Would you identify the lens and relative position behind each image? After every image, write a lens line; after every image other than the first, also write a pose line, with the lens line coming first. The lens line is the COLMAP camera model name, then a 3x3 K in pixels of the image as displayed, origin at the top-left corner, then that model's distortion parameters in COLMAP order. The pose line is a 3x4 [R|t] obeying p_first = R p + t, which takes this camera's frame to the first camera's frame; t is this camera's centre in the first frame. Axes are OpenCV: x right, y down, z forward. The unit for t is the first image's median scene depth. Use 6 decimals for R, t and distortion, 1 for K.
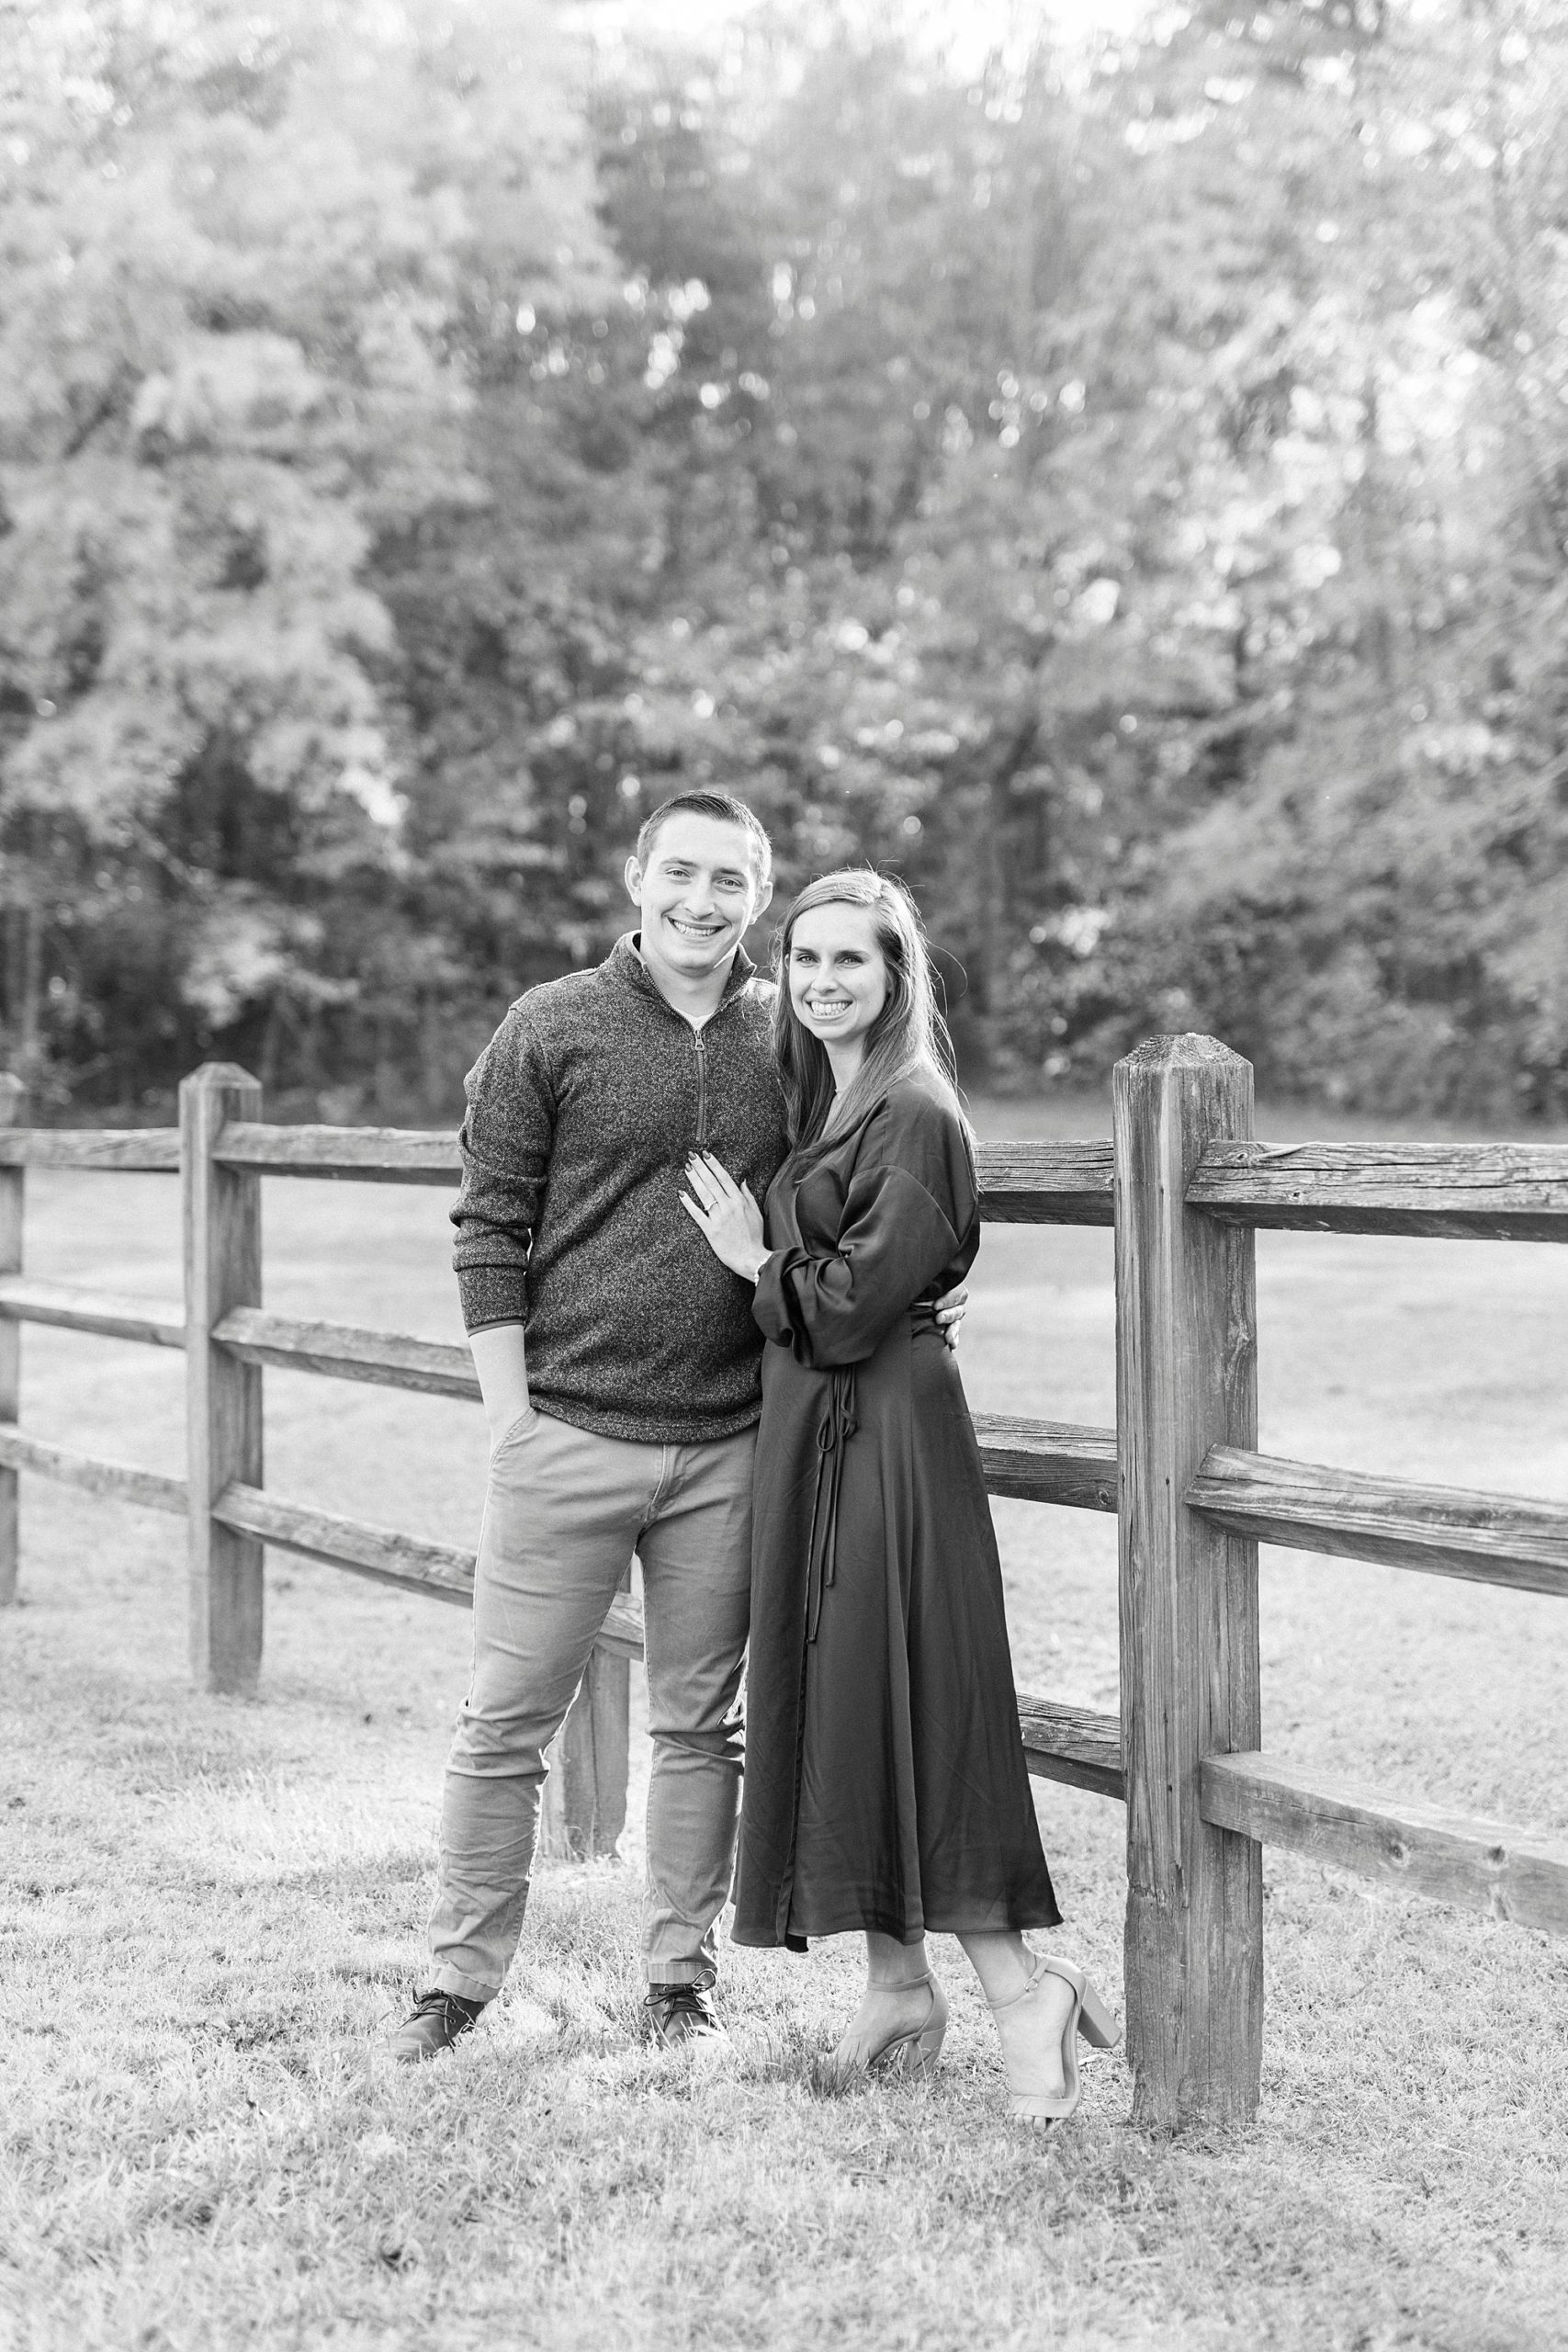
lens RADIAL K [[3310.6, 0, 784.0], [0, 3310.6, 1176.0], [0, 0, 1]] dist [0.003309, 0.042990]
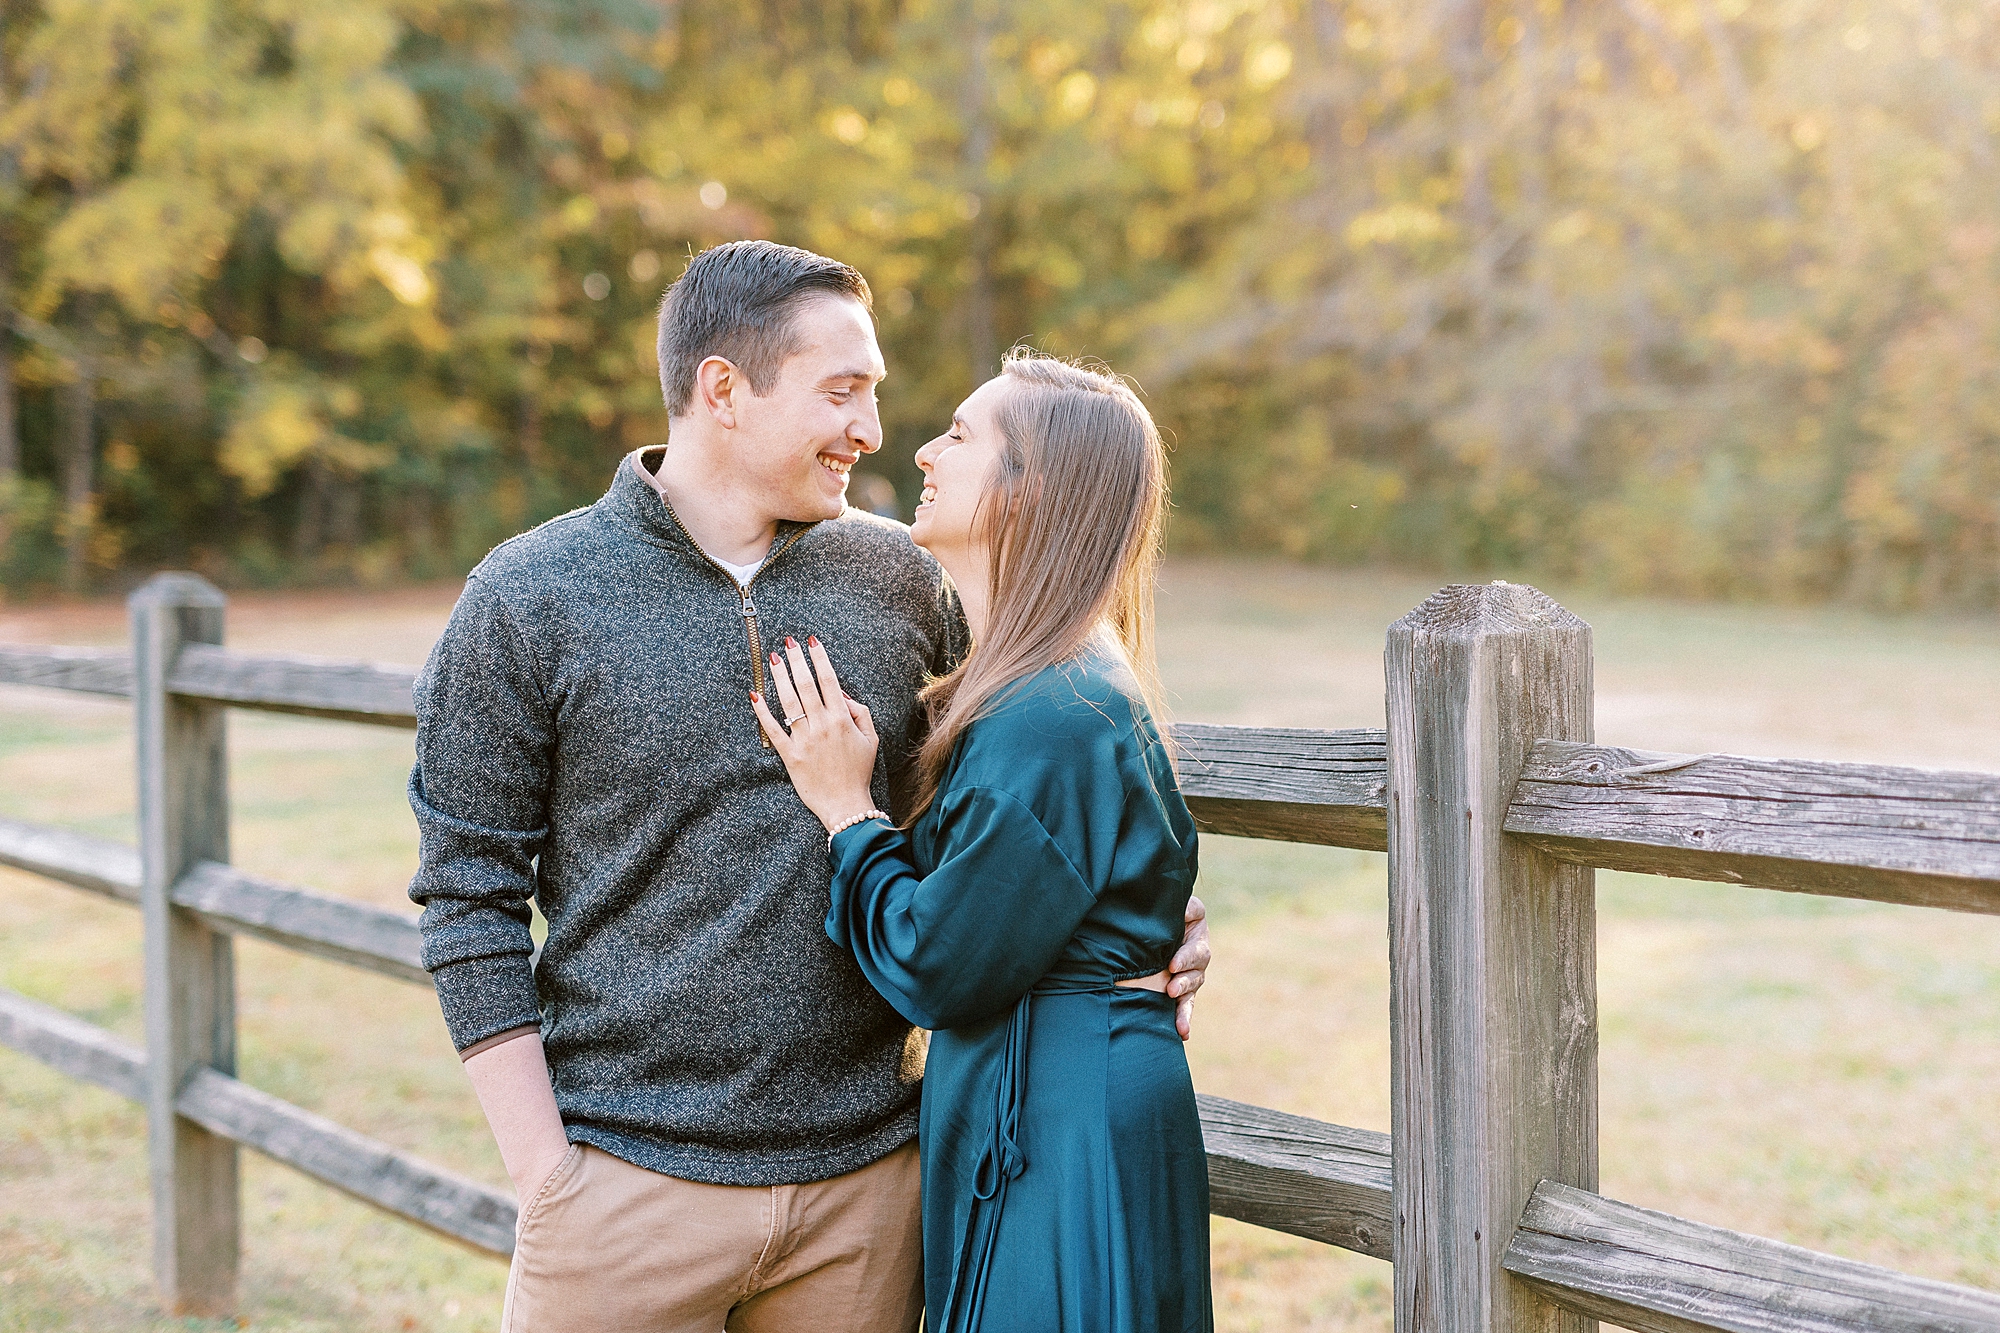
lens RADIAL K [[2927.3, 0, 1000.0], [0, 2927.3, 666.5], [0, 0, 1]] dist [-0.000307, 0.023471]
pose [[0.997256, -0.011222, 0.073175, -0.014277], [0.009886, 0.999778, 0.018601, -0.020795], [-0.073367, -0.017826, 0.997146, 0.219170]]
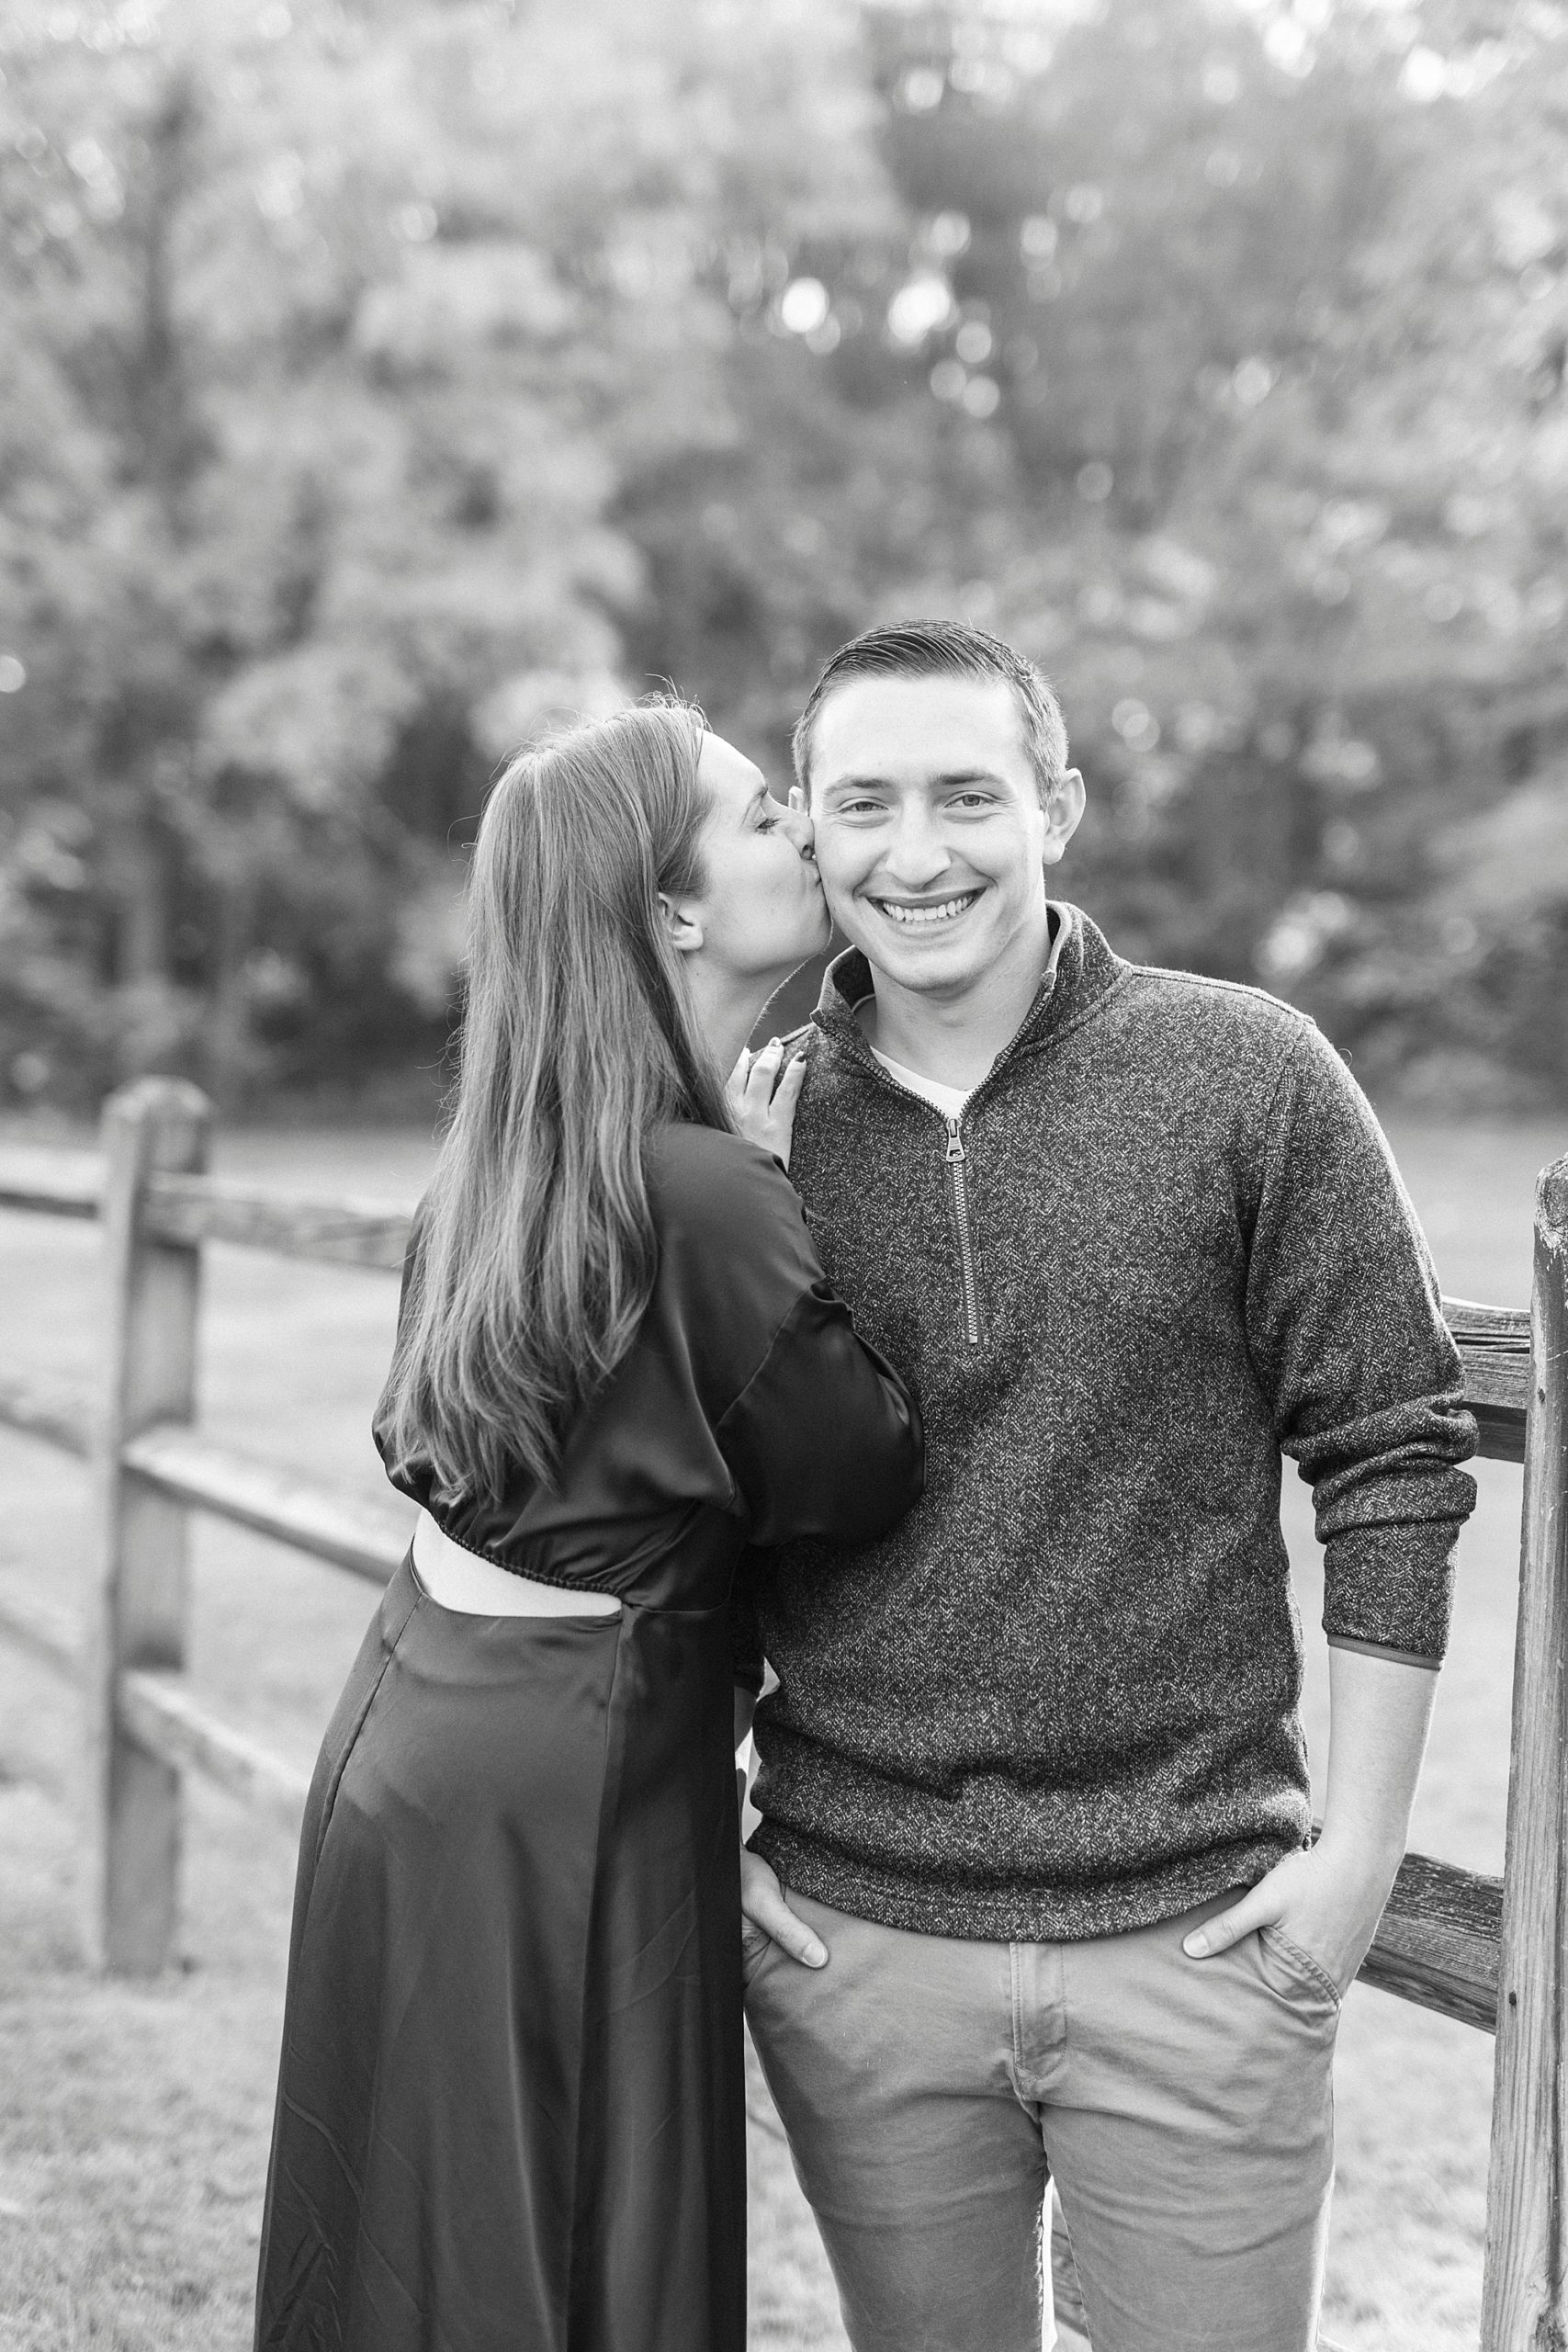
lens RADIAL K [[3302.3, 0, 784.0], [0, 3302.3, 1176.0], [0, 0, 1]] dist [0.007398, -0.005118]
pose [[0.998033, 0.025066, -0.057459, -0.102063], [-0.024947, 0.999685, 0.002797, -0.020728], [0.057511, -0.001358, 0.998344, 0.459935]]
